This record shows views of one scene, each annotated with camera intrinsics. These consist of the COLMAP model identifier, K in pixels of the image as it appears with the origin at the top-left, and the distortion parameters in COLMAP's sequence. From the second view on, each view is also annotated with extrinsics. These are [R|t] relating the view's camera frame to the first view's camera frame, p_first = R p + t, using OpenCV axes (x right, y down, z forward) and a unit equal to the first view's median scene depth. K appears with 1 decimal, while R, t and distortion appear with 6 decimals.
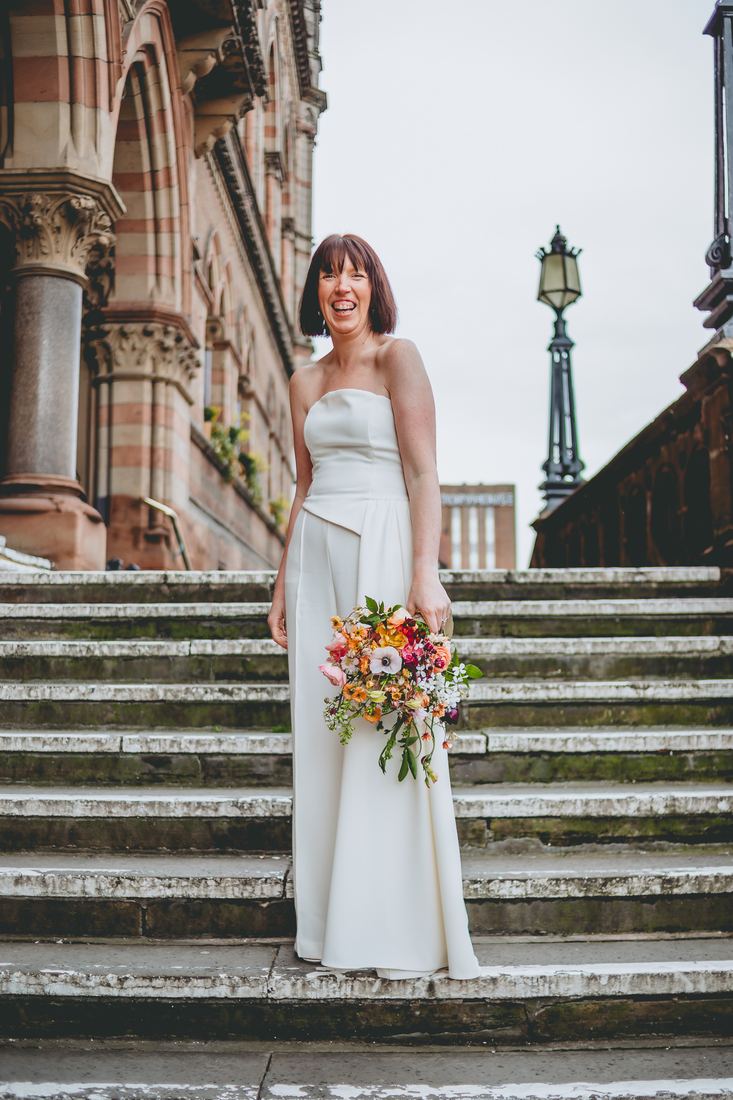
lens RADIAL K [[1001.5, 0, 425.0], [0, 1001.5, 547.2], [0, 0, 1]] dist [-0.133990, 0.096230]
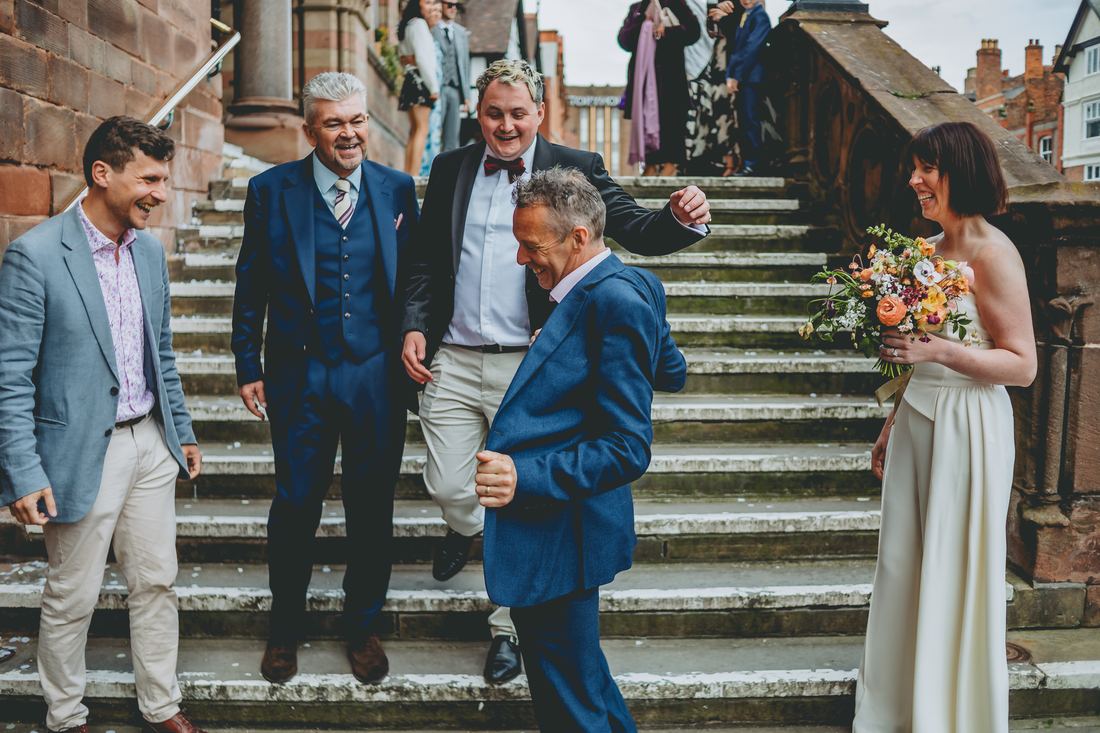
lens RADIAL K [[1001.5, 0, 550.0], [0, 1001.5, 366.5], [0, 0, 1]] dist [-0.133990, 0.096230]
pose [[0.999966, 0.005986, 0.005738, -0.052614], [-0.007112, 0.974958, 0.222277, -0.033110], [-0.004263, -0.222310, 0.974967, -0.510026]]
